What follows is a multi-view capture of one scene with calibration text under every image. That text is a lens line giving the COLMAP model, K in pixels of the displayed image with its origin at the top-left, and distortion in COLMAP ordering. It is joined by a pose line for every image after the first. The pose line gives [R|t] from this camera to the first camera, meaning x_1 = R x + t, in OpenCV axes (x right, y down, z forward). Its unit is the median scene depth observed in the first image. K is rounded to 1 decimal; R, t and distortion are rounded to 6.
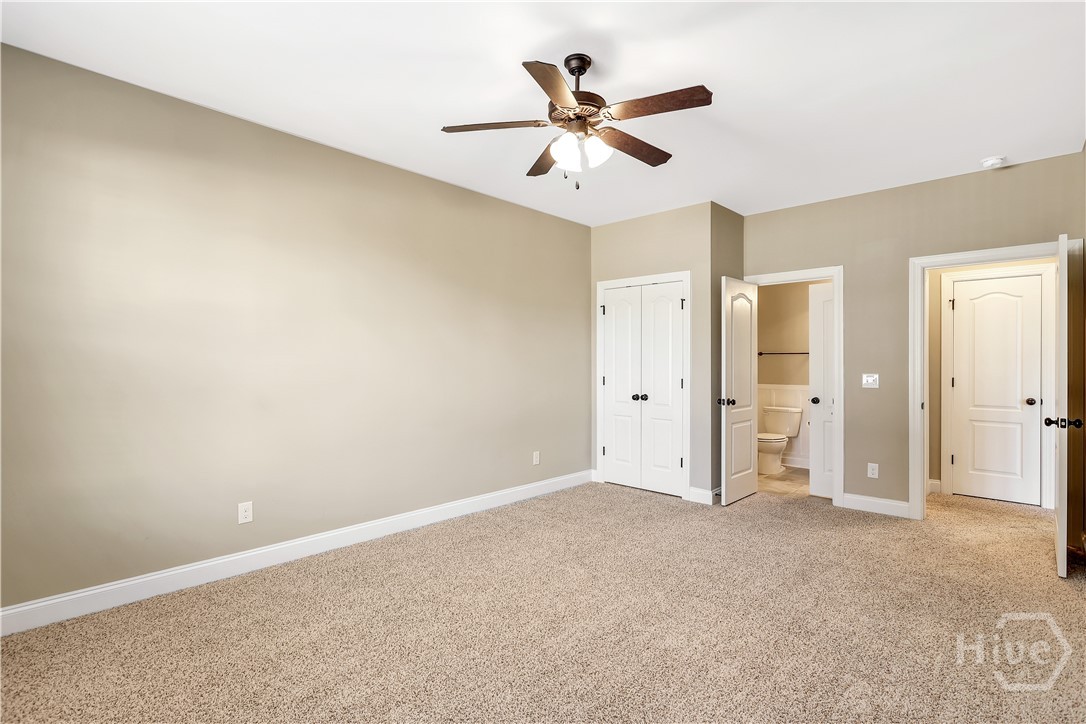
lens RADIAL K [[519.4, 0, 548.9], [0, 519.4, 357.5], [0, 0, 1]] dist [0.000646, 0.000638]
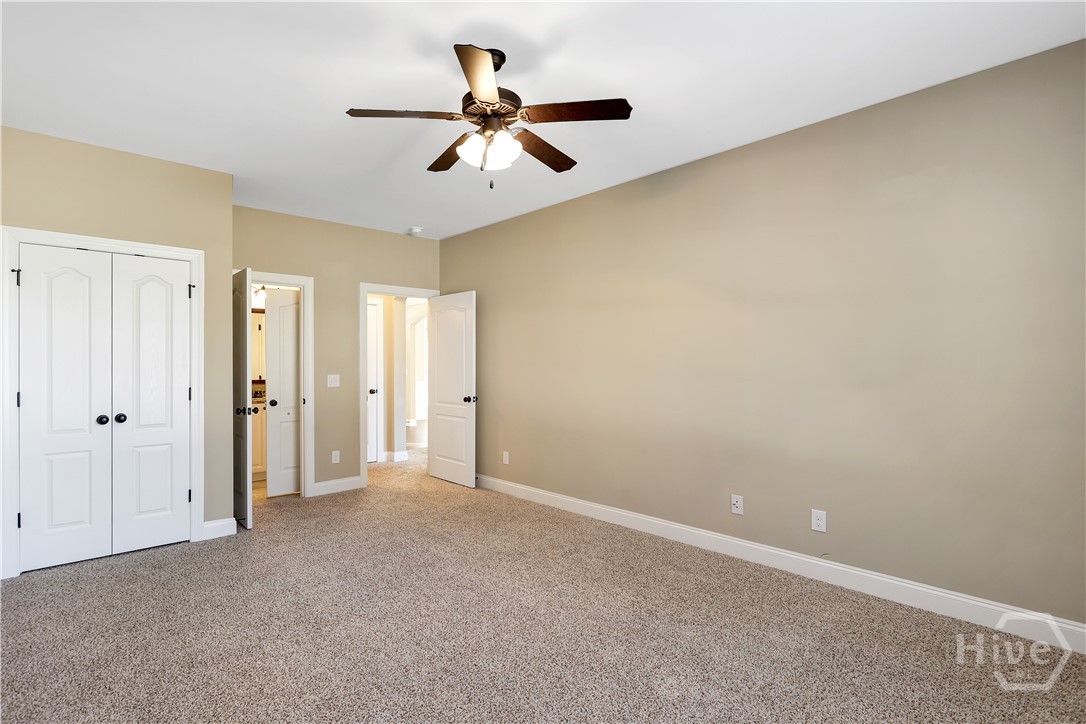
lens RADIAL K [[515.9, 0, 519.4], [0, 515.9, 367.6], [0, 0, 1]] dist [-0.001513, -0.000057]
pose [[0.113473, -0.009981, 0.993491, -0.472128], [-0.001491, 0.999947, 0.010216, 0.002418], [-0.993540, -0.002640, 0.113452, 0.443340]]
